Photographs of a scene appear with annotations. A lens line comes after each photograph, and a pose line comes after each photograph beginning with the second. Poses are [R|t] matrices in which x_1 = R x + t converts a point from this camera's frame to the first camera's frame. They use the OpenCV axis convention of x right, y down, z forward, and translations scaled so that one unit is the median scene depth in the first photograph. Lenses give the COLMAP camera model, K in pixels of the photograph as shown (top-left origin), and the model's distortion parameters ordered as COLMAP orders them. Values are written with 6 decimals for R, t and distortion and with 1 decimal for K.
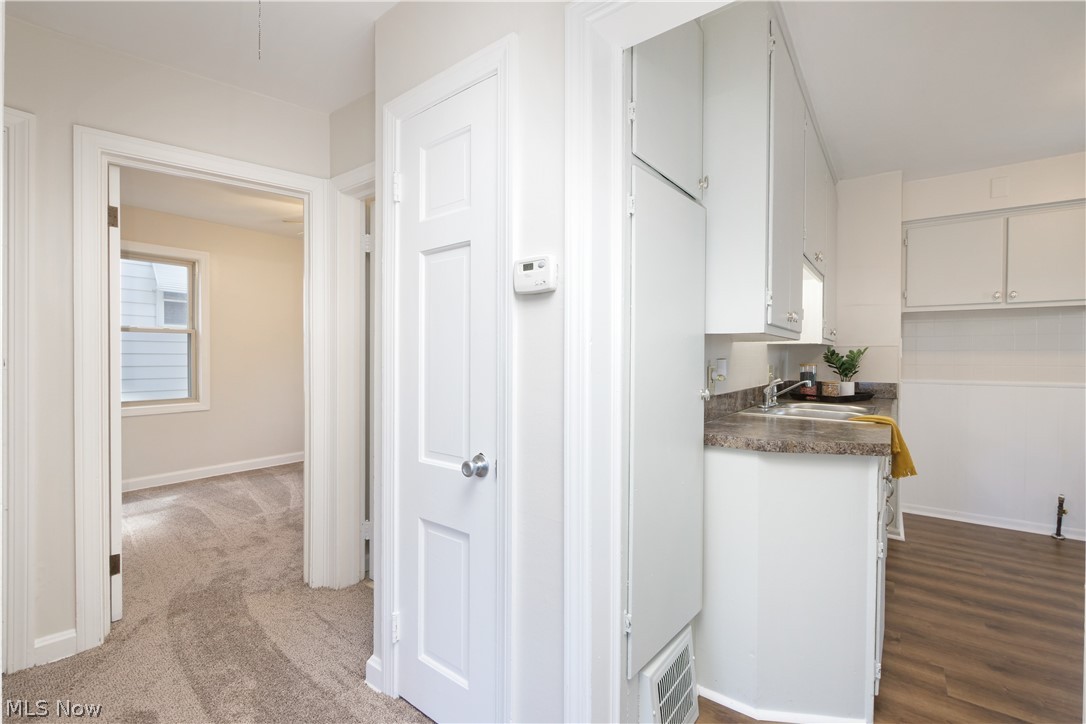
lens RADIAL K [[458.8, 0, 538.4], [0, 458.8, 357.7], [0, 0, 1]] dist [-0.003159, -0.001201]
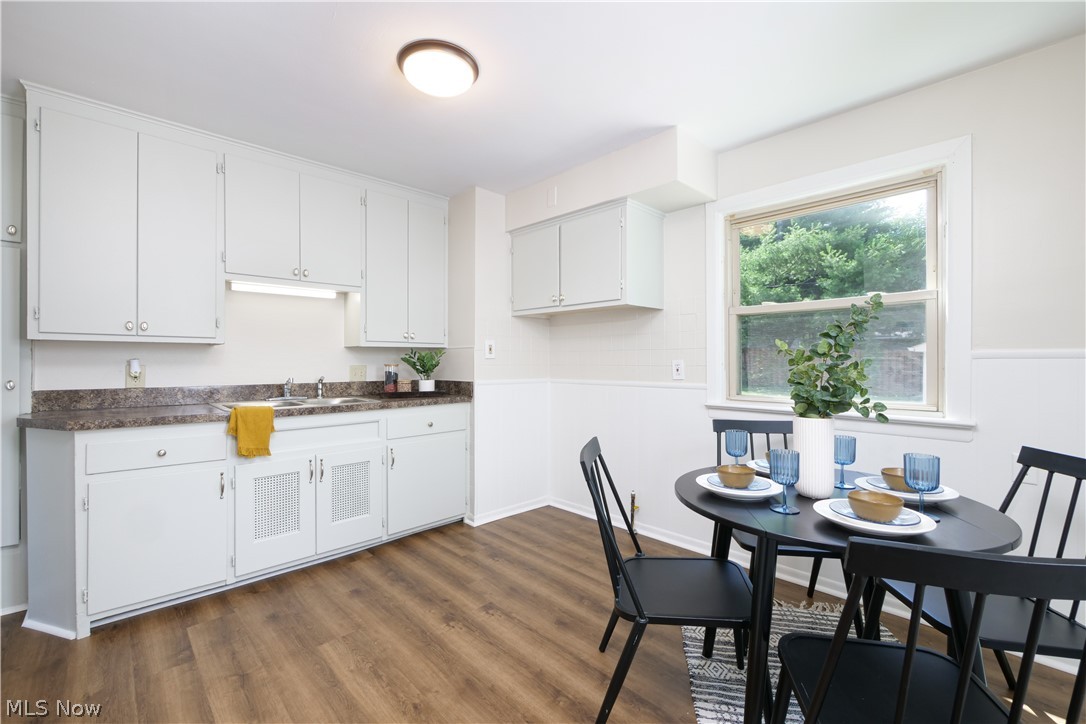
lens RADIAL K [[458.8, 0, 544.8], [0, 458.8, 360.6], [0, 0, 1]] dist [-0.003159, -0.001201]
pose [[0.989733, -0.000858, -0.142929, 1.105697], [0.000878, 1.000000, 0.000077, 0.006110], [0.142929, -0.000202, 0.989733, -0.051777]]
